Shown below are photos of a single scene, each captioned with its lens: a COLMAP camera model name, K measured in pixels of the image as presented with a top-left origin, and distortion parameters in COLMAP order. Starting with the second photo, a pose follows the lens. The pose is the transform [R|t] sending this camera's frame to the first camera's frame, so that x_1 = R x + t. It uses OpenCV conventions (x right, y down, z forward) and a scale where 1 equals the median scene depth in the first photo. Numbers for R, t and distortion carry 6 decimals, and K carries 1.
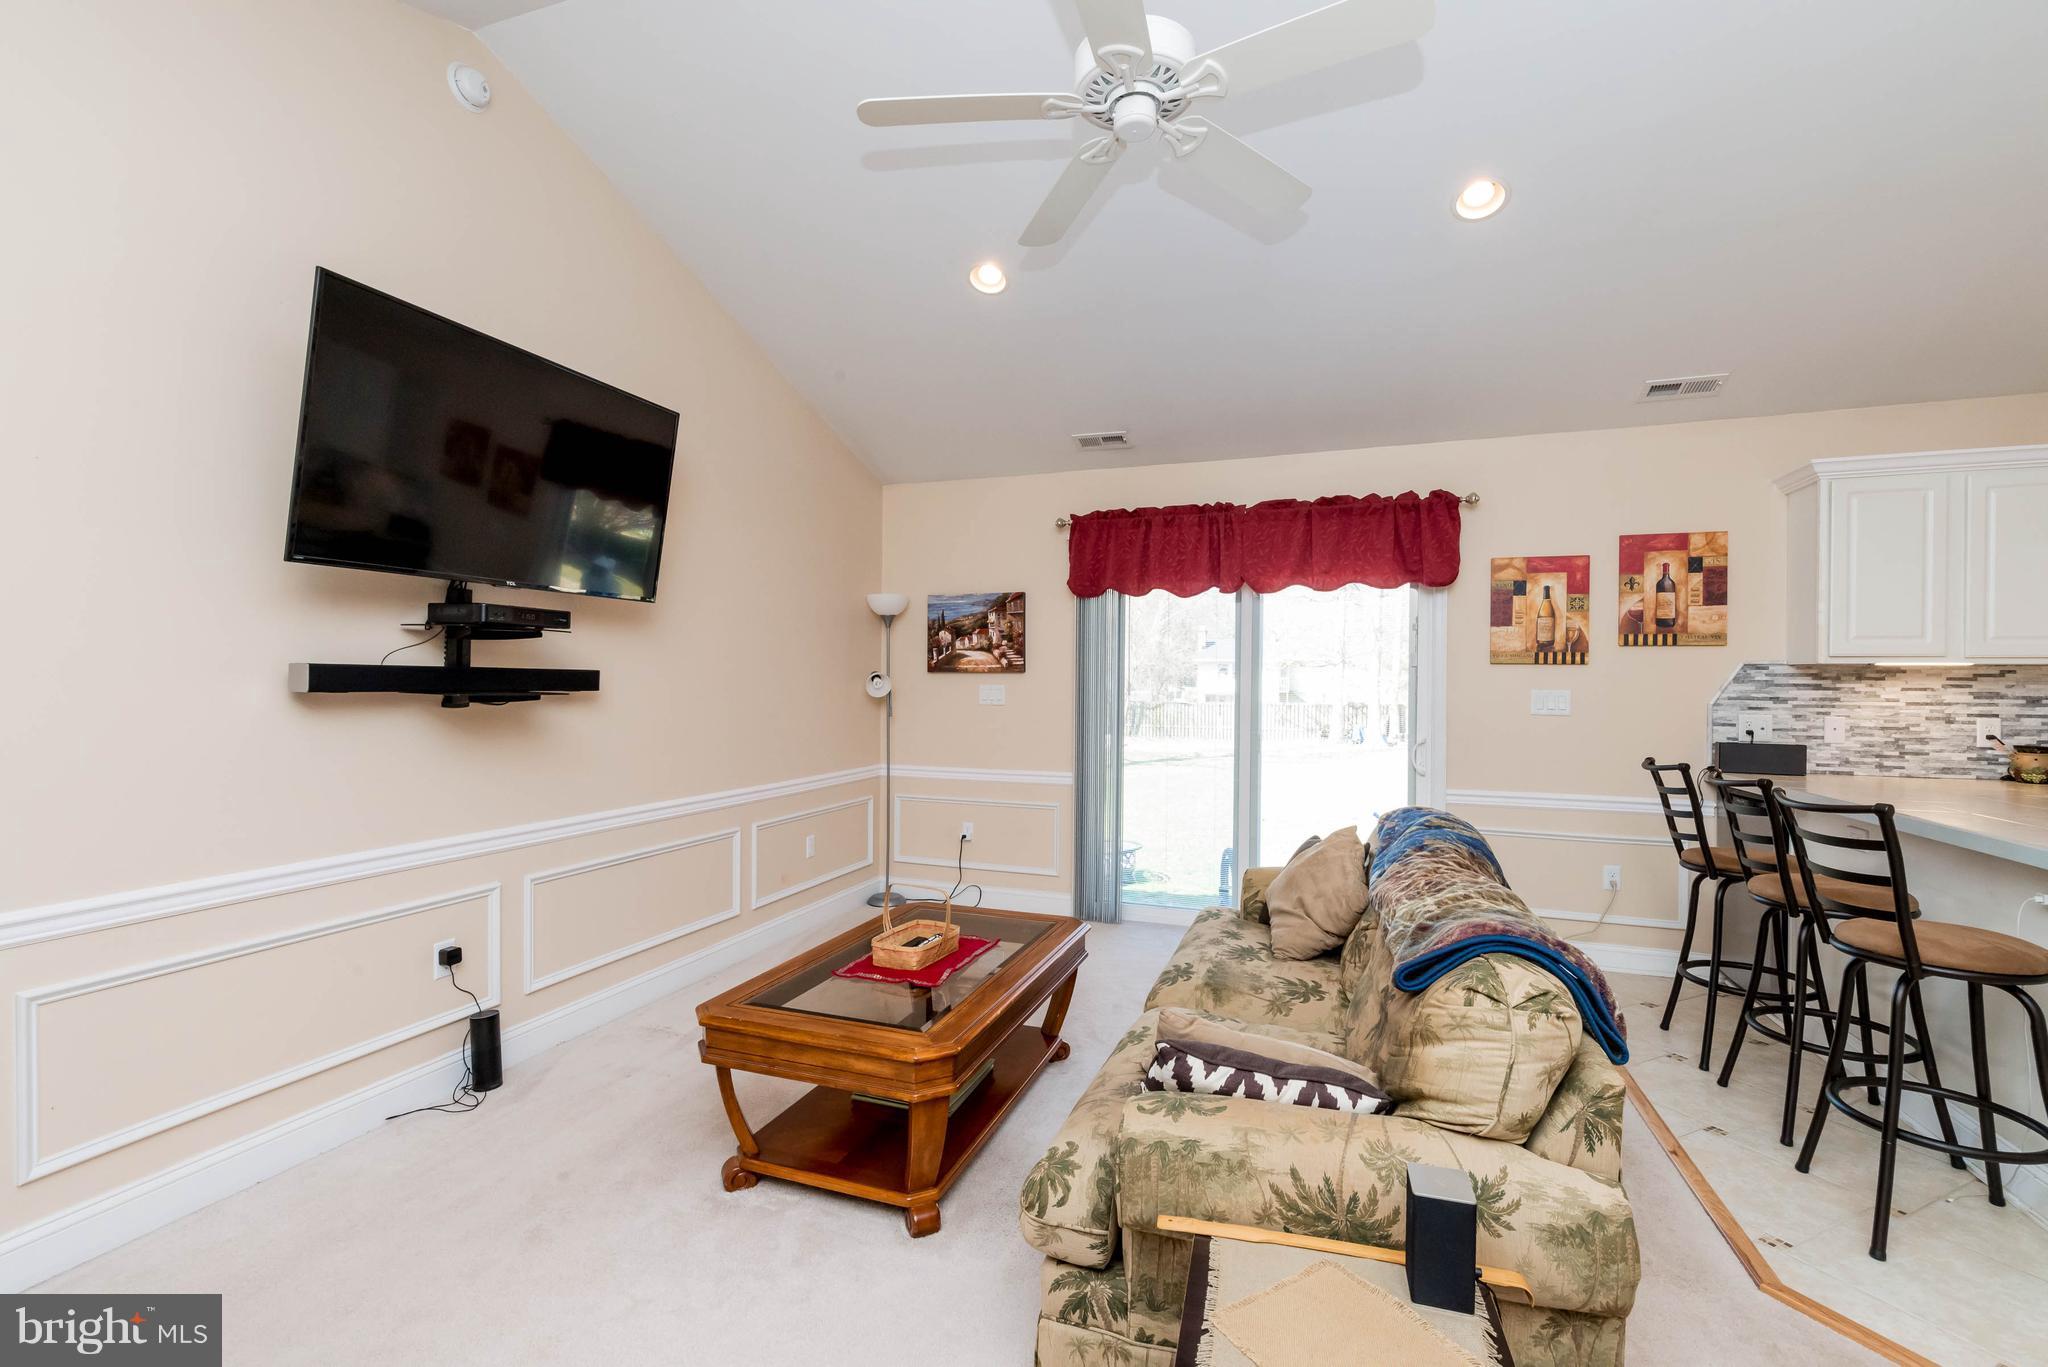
lens RADIAL K [[880.4, 0, 1027.2], [0, 880.4, 686.5], [0, 0, 1]] dist [0.001442, 0.000025]
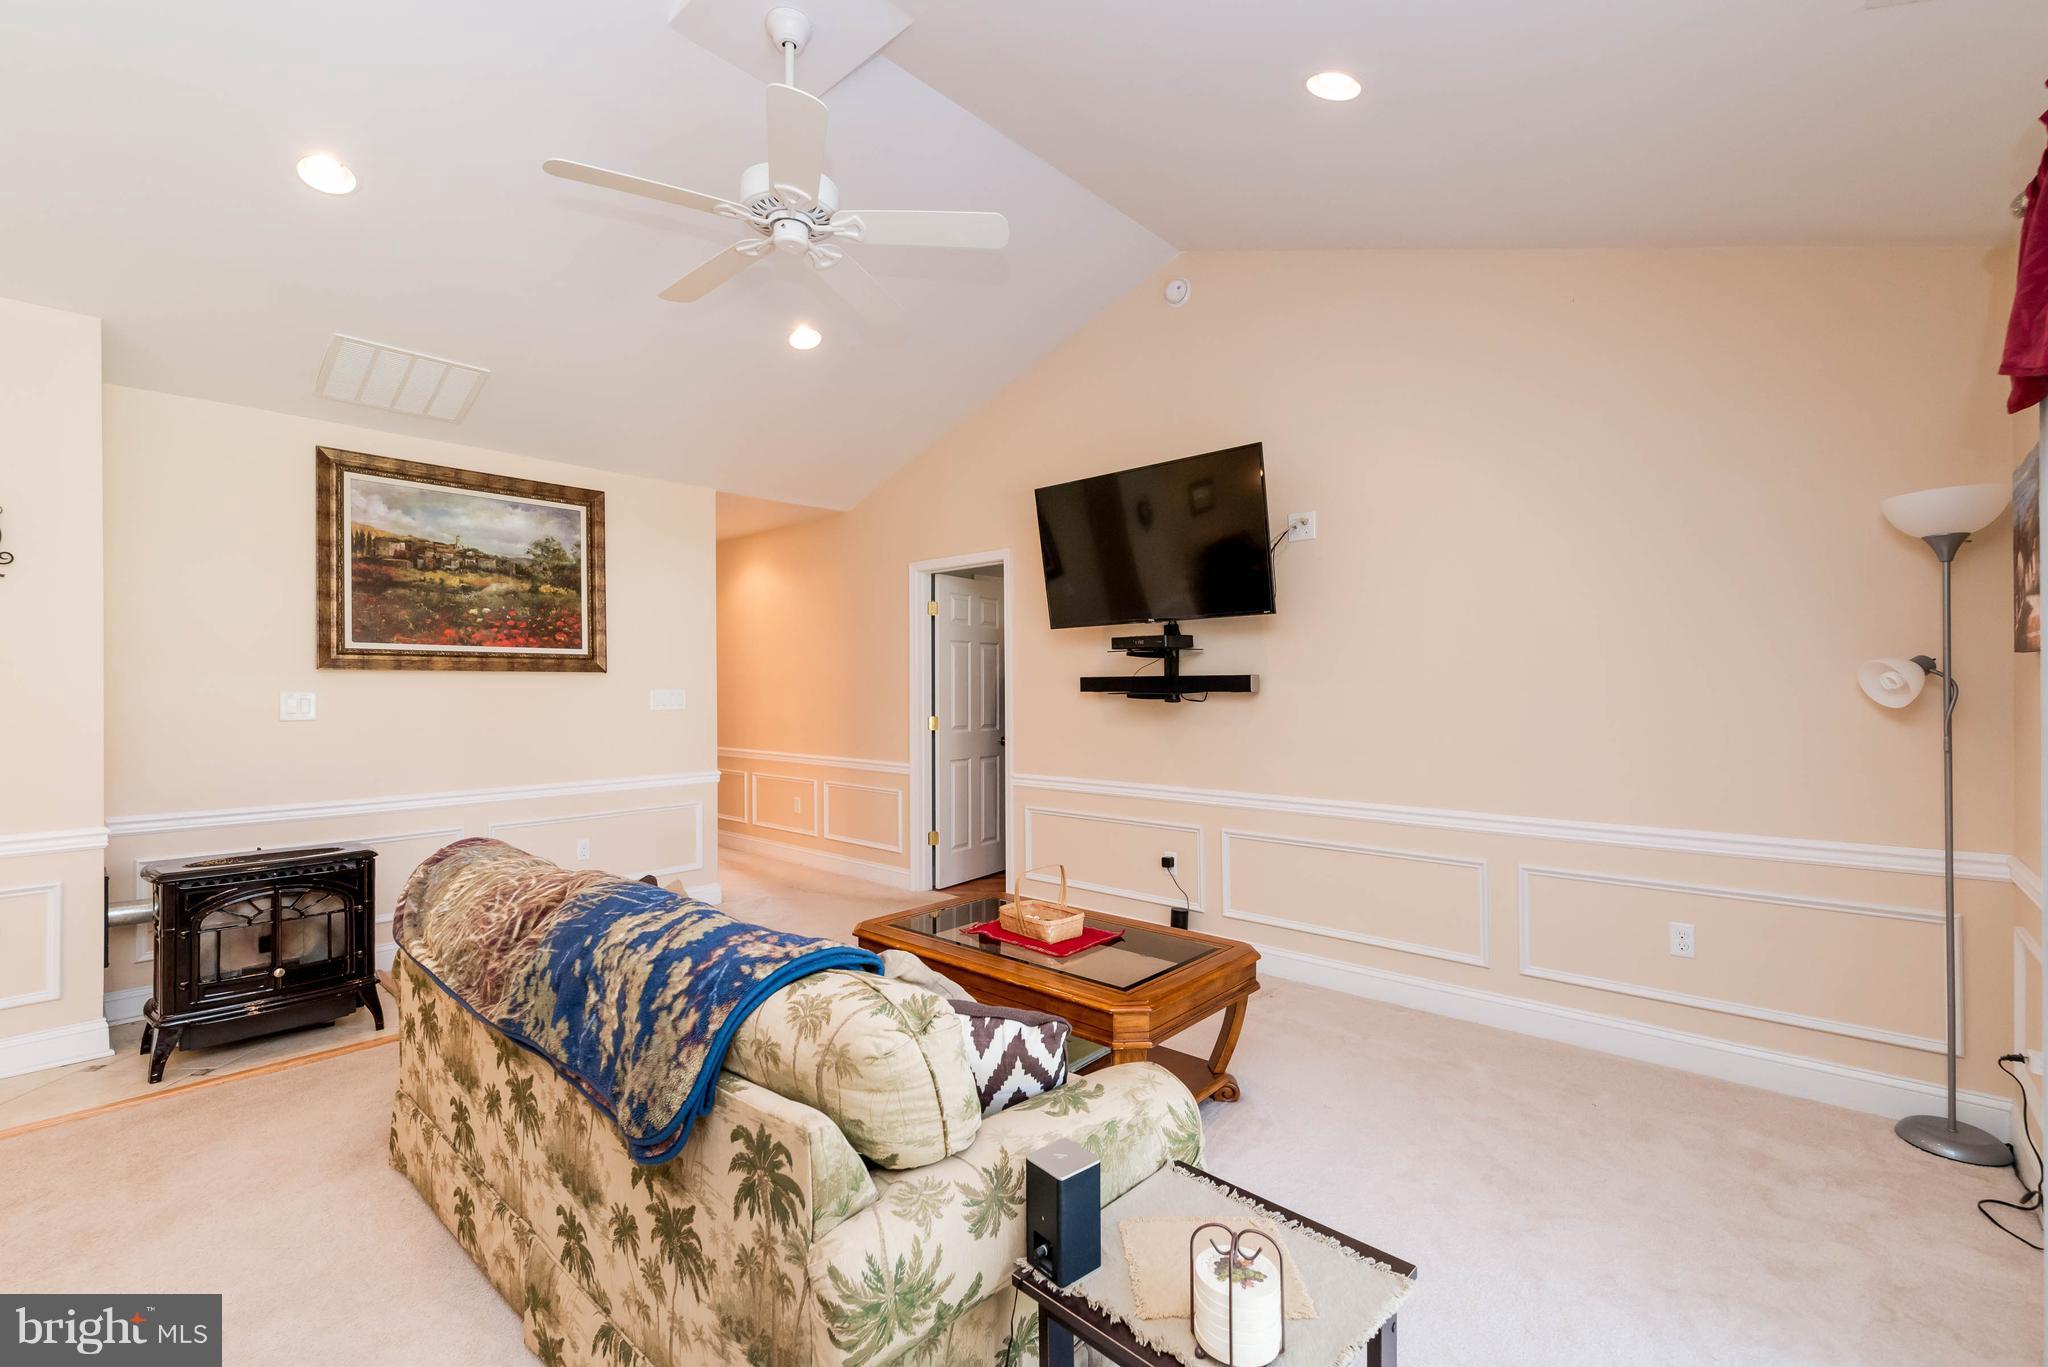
lens RADIAL K [[894.4, 0, 1030.8], [0, 894.4, 683.3], [0, 0, 1]] dist [-0.003296, -0.000133]
pose [[-0.375553, -0.008458, -0.926762, 0.686364], [-0.000576, 0.999960, -0.008893, 0.003287], [0.926801, -0.002806, -0.375543, 1.044366]]
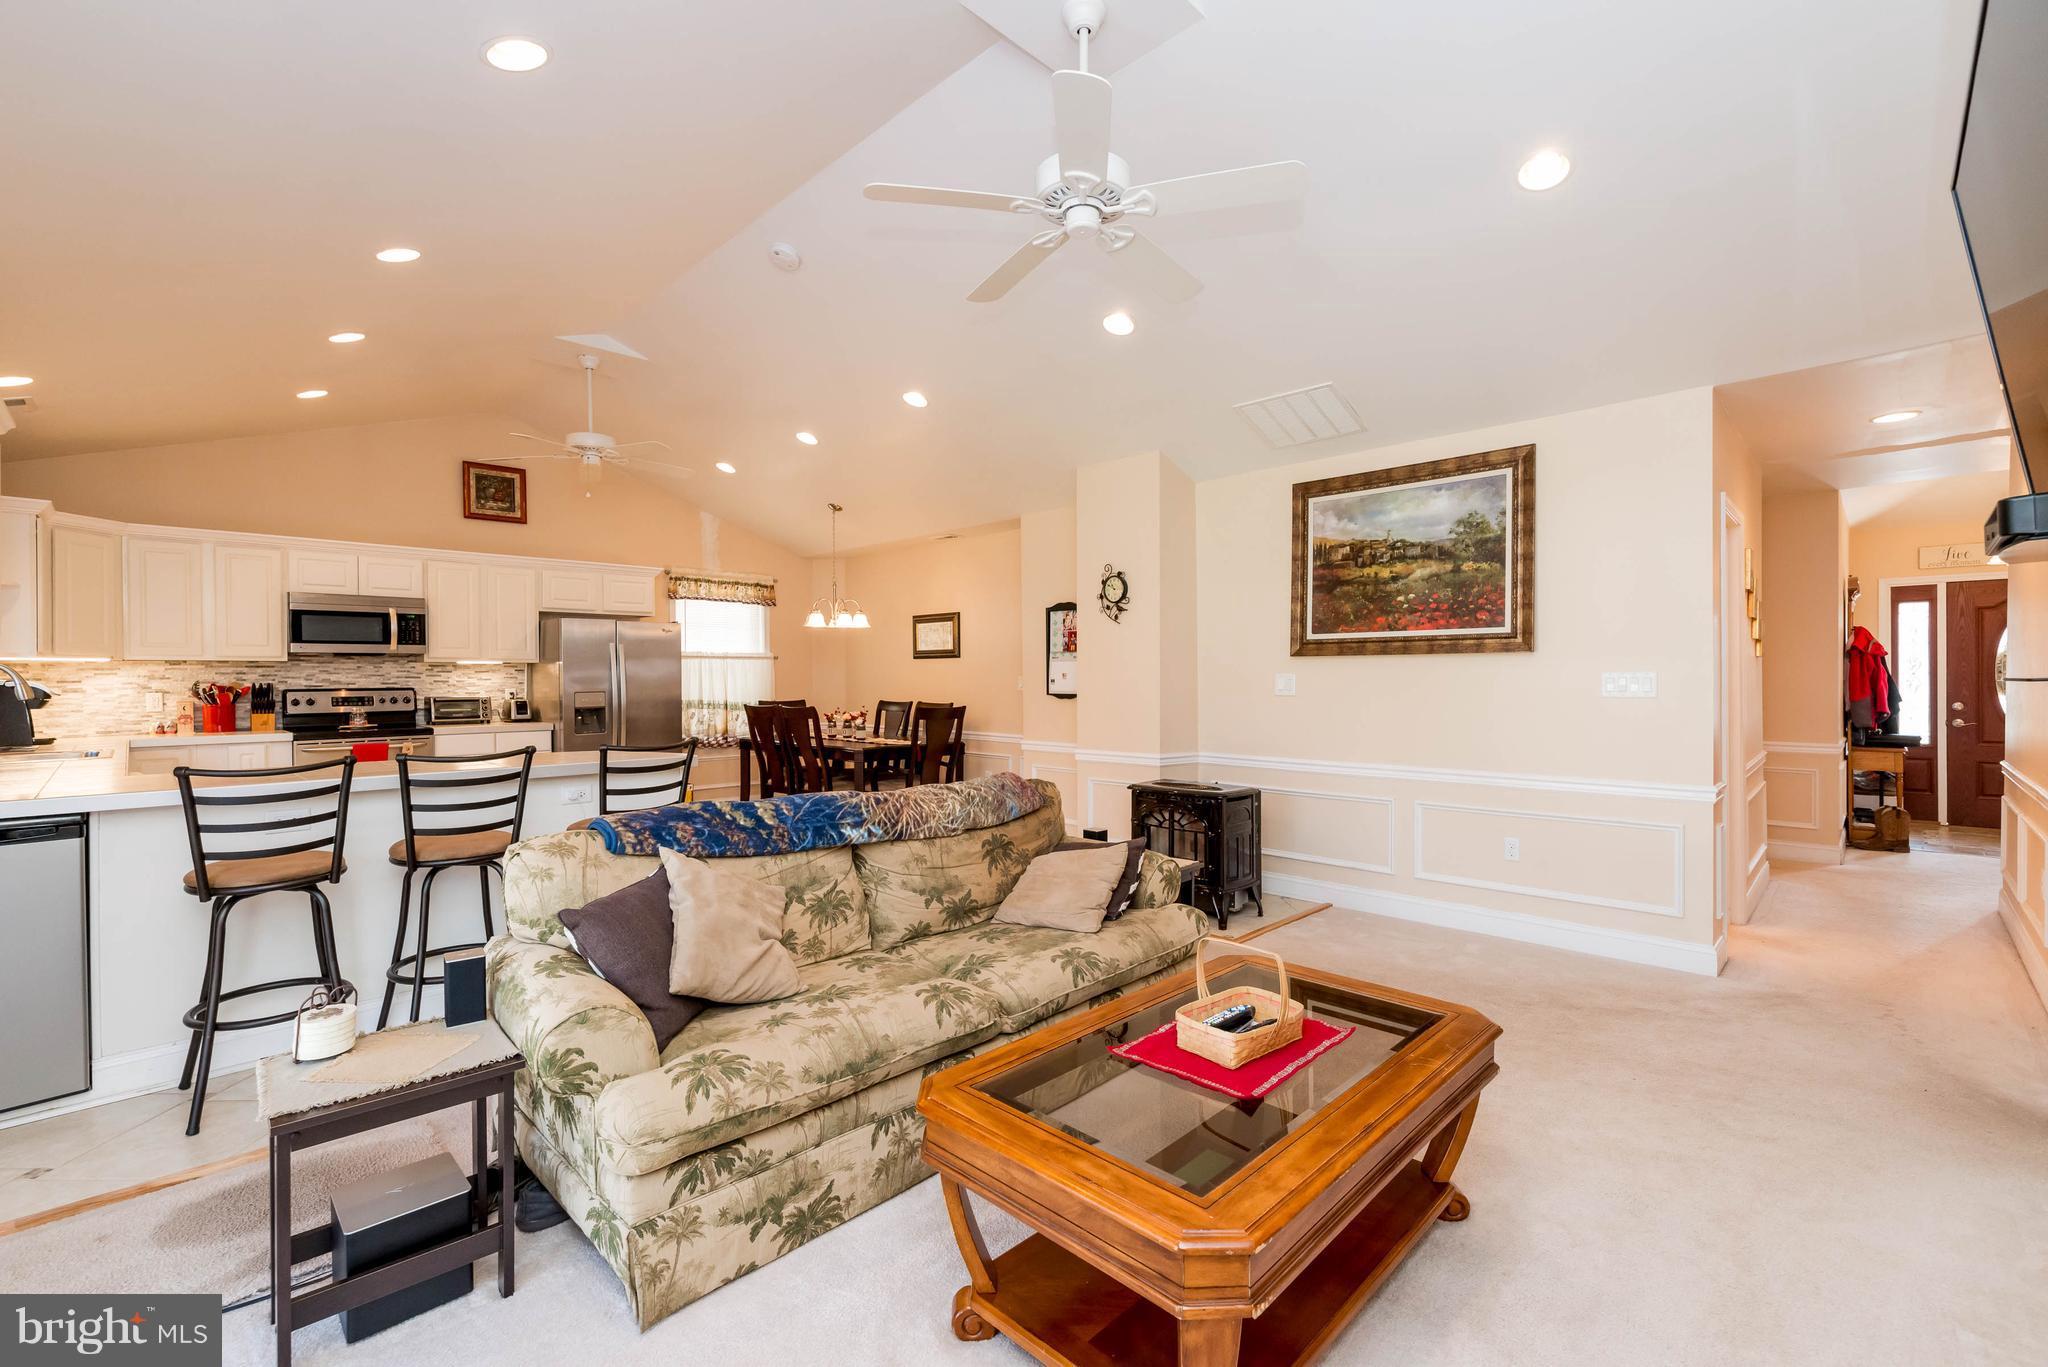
lens RADIAL K [[880.4, 0, 1023.3], [0, 880.4, 682.4], [0, 0, 1]] dist [0.001442, 0.000025]
pose [[-0.907702, -0.004112, 0.419595, -0.189572], [-0.001145, 0.999973, 0.007324, 0.007796], [-0.419613, 0.006168, -0.907682, 1.272367]]
